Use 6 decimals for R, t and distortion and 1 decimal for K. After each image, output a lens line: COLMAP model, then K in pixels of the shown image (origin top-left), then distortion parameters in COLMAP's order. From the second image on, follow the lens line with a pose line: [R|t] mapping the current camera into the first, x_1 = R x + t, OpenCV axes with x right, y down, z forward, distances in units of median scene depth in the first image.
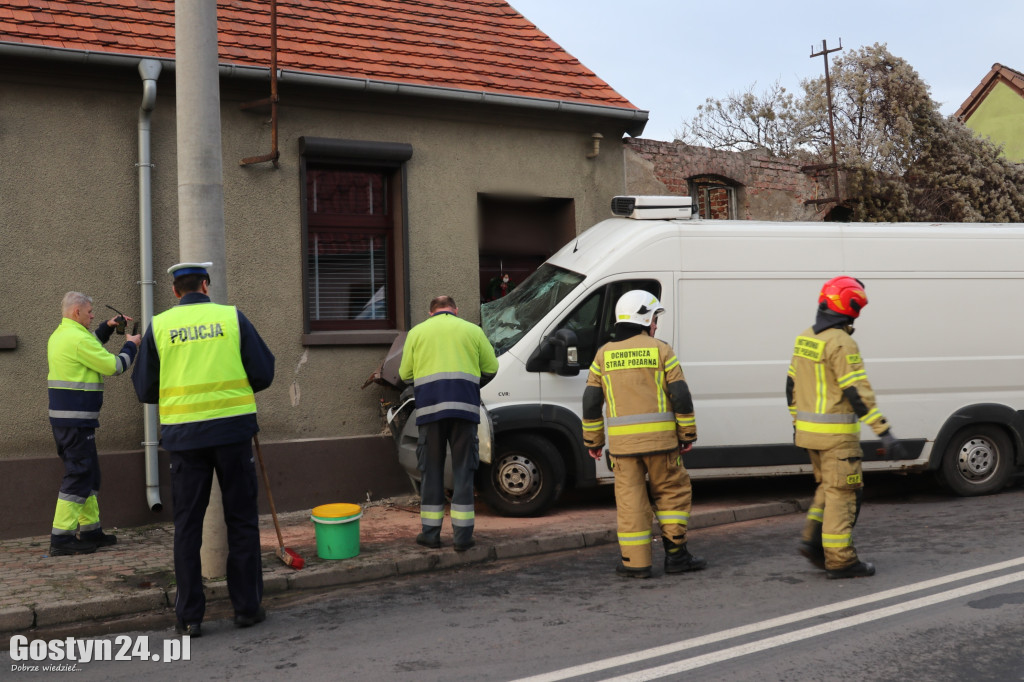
lens RADIAL K [[1209.5, 0, 484.6], [0, 1209.5, 341.1], [0, 0, 1]] dist [-0.100243, 0.000000]
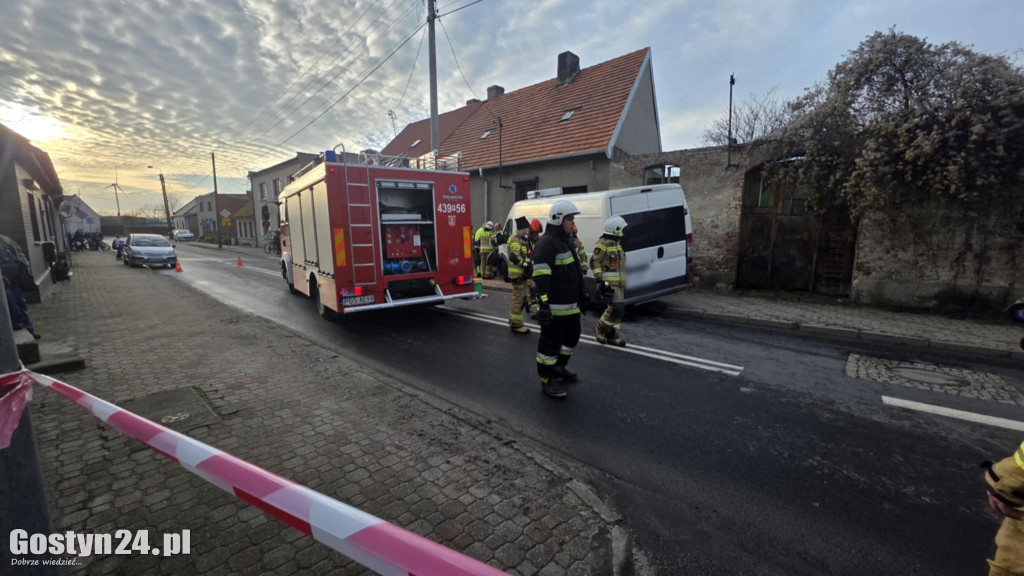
lens RADIAL K [[410.7, 0, 507.3], [0, 410.7, 292.0], [0, 0, 1]] dist [-0.001939, -0.001122]
pose [[0.209076, 0.181684, -0.960874, 1.080700], [0.006839, 0.982294, 0.187222, -0.055062], [0.977876, -0.045715, 0.204131, 0.636497]]
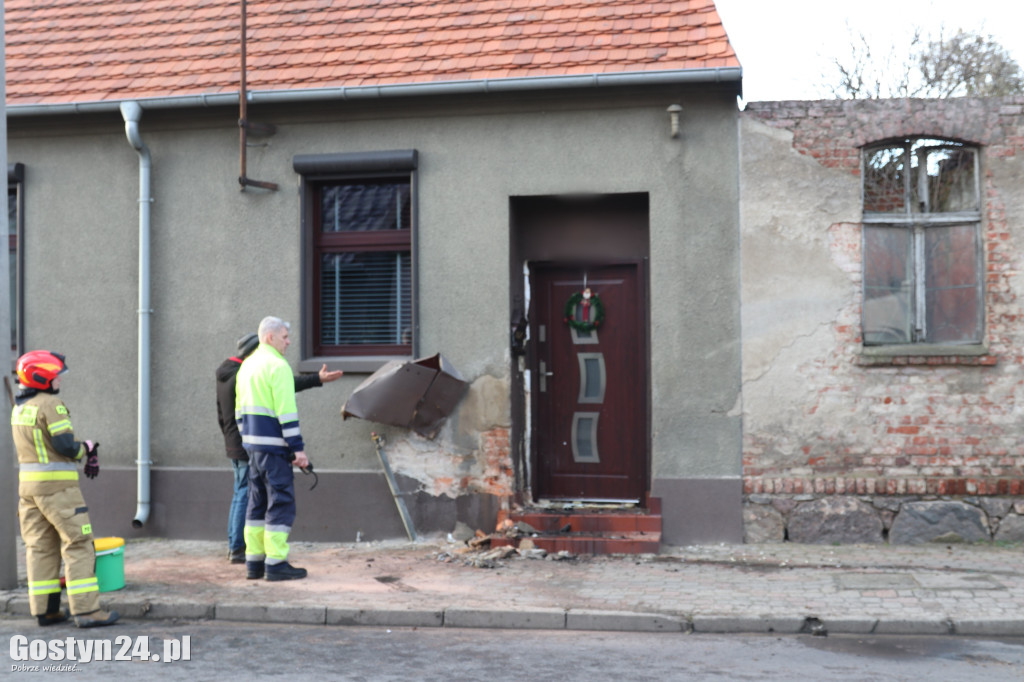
lens RADIAL K [[1346.2, 0, 512.0], [0, 1346.2, 350.2], [0, 0, 1]] dist [-0.038465, 0.000000]
pose [[0.700710, 0.021583, -0.713119, 0.676256], [-0.003511, 0.999635, 0.026805, -0.040092], [0.713437, -0.016278, 0.700530, 0.337713]]
